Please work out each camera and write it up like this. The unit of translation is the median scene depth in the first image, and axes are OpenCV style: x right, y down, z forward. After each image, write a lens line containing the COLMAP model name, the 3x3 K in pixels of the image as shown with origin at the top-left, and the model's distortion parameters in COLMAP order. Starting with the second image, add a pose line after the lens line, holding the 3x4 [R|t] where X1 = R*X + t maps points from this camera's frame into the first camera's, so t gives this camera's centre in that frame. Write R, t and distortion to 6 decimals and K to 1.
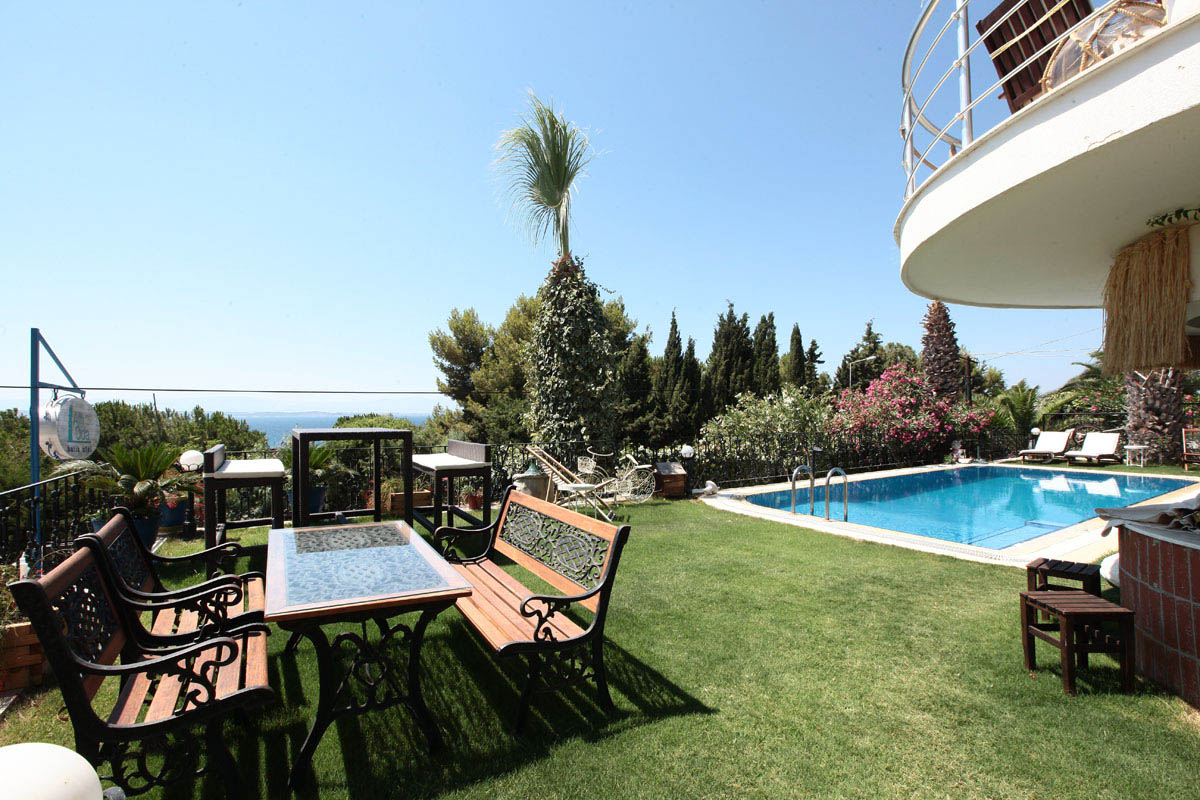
lens RADIAL K [[549.3, 0, 601.2], [0, 549.3, 397.9], [0, 0, 1]] dist [-0.056090, 0.023589]
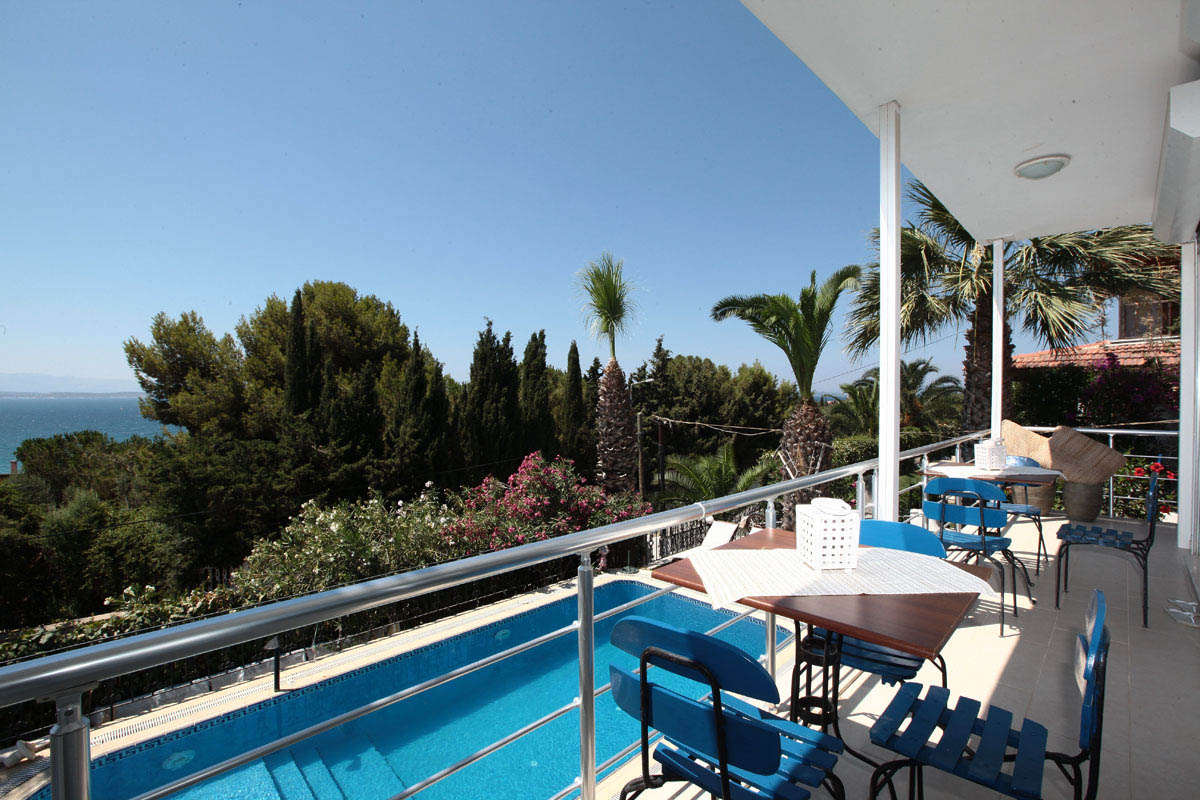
lens RADIAL K [[549.3, 0, 601.2], [0, 549.3, 397.9], [0, 0, 1]] dist [-0.056090, 0.023589]
pose [[0.973368, 0.001958, 0.229241, 0.427064], [-0.009524, 0.999446, 0.031902, -0.159519], [-0.229051, -0.033235, 0.972847, 0.175994]]
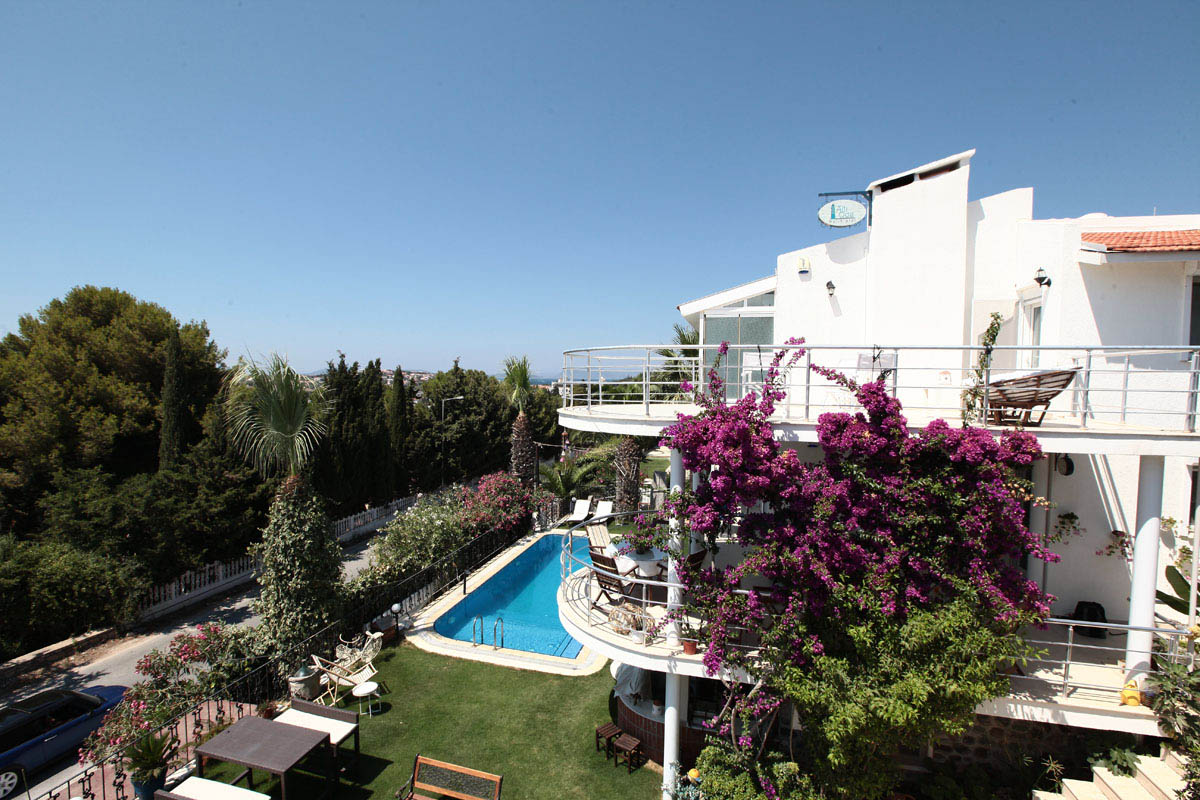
lens RADIAL K [[549.3, 0, 601.2], [0, 549.3, 397.9], [0, 0, 1]] dist [-0.056090, 0.023589]
pose [[0.725566, -0.016167, 0.687963, -0.254321], [-0.030541, 0.997982, 0.055663, -0.329935], [-0.687475, -0.061398, 0.723608, -0.227859]]
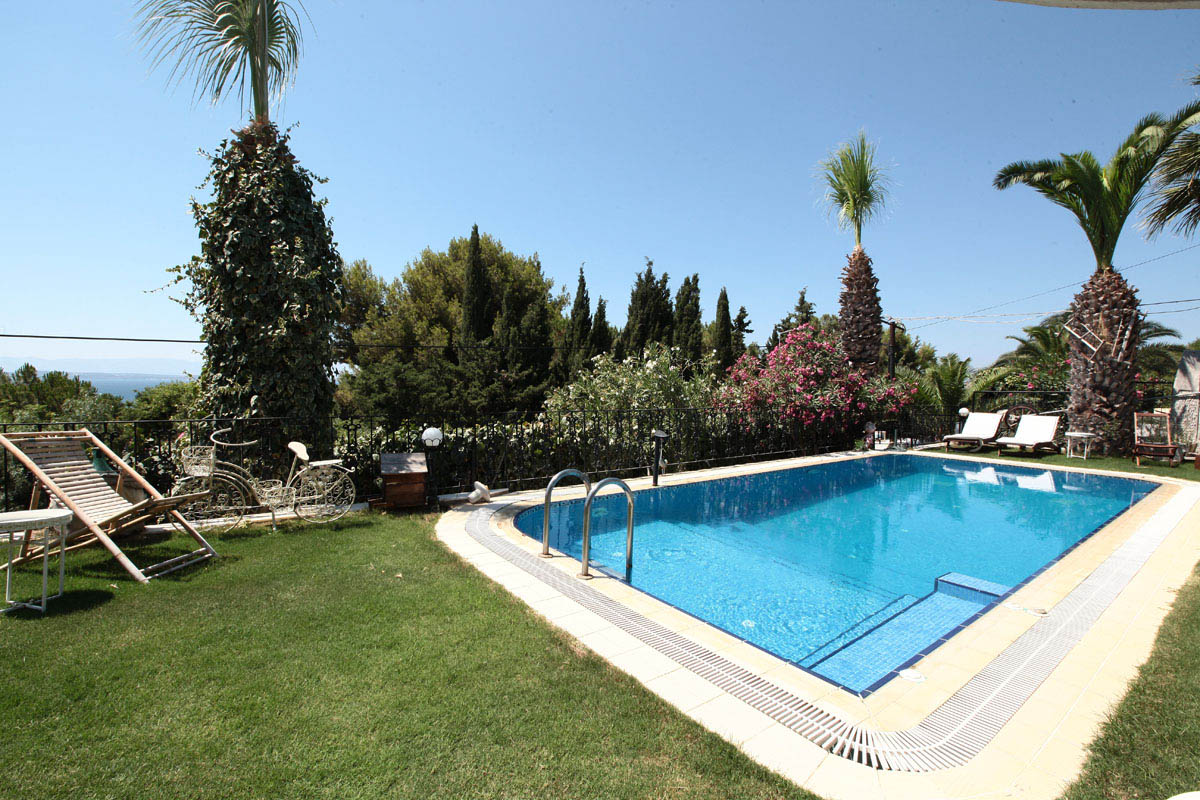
lens RADIAL K [[549.3, 0, 601.2], [0, 549.3, 397.9], [0, 0, 1]] dist [-0.056090, 0.023589]
pose [[0.996074, 0.018161, 0.086646, 0.174174], [-0.022815, 0.998332, 0.053038, 0.008920], [-0.085538, -0.054807, 0.994826, 0.212675]]
